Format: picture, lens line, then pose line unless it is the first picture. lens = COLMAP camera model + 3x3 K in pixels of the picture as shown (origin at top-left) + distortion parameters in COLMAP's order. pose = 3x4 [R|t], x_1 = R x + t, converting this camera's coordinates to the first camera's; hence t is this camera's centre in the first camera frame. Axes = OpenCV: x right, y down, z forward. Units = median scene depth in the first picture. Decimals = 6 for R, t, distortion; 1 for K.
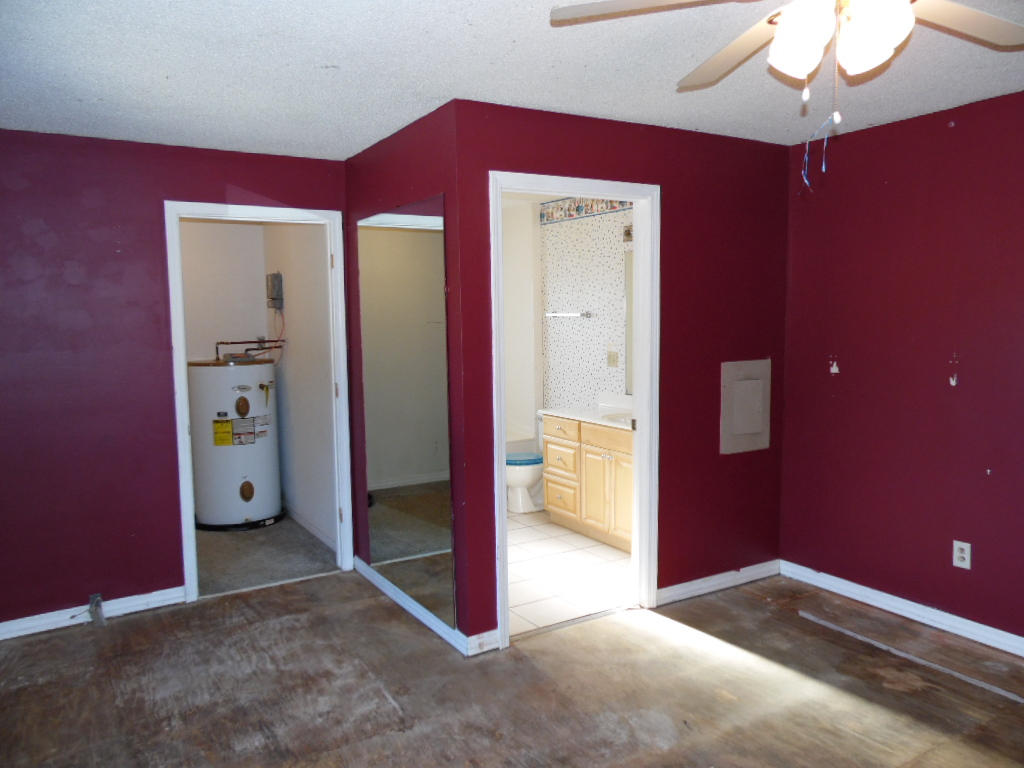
lens RADIAL K [[763.6, 0, 514.2], [0, 763.6, 381.2], [0, 0, 1]] dist [-0.030326, 0.062455]
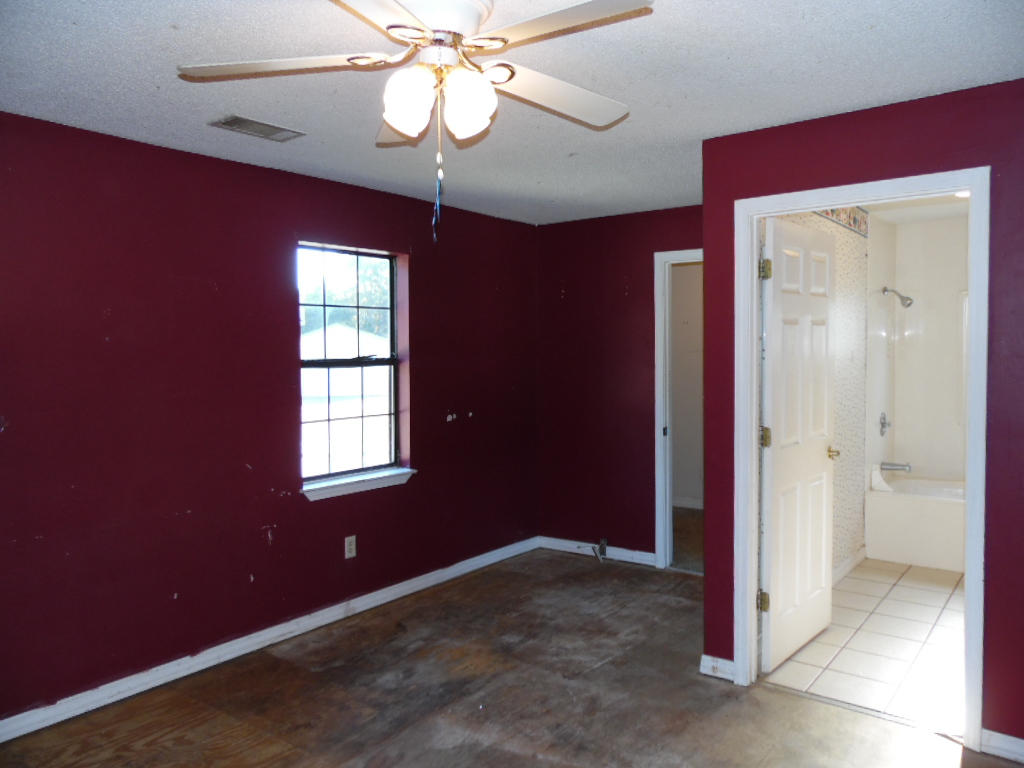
lens RADIAL K [[763.6, 0, 514.2], [0, 763.6, 381.2], [0, 0, 1]] dist [-0.030326, 0.062455]
pose [[0.361474, 0.053201, -0.930863, 0.808548], [-0.077970, 0.996599, 0.026680, -0.041096], [0.929116, 0.062935, 0.364392, 0.374237]]
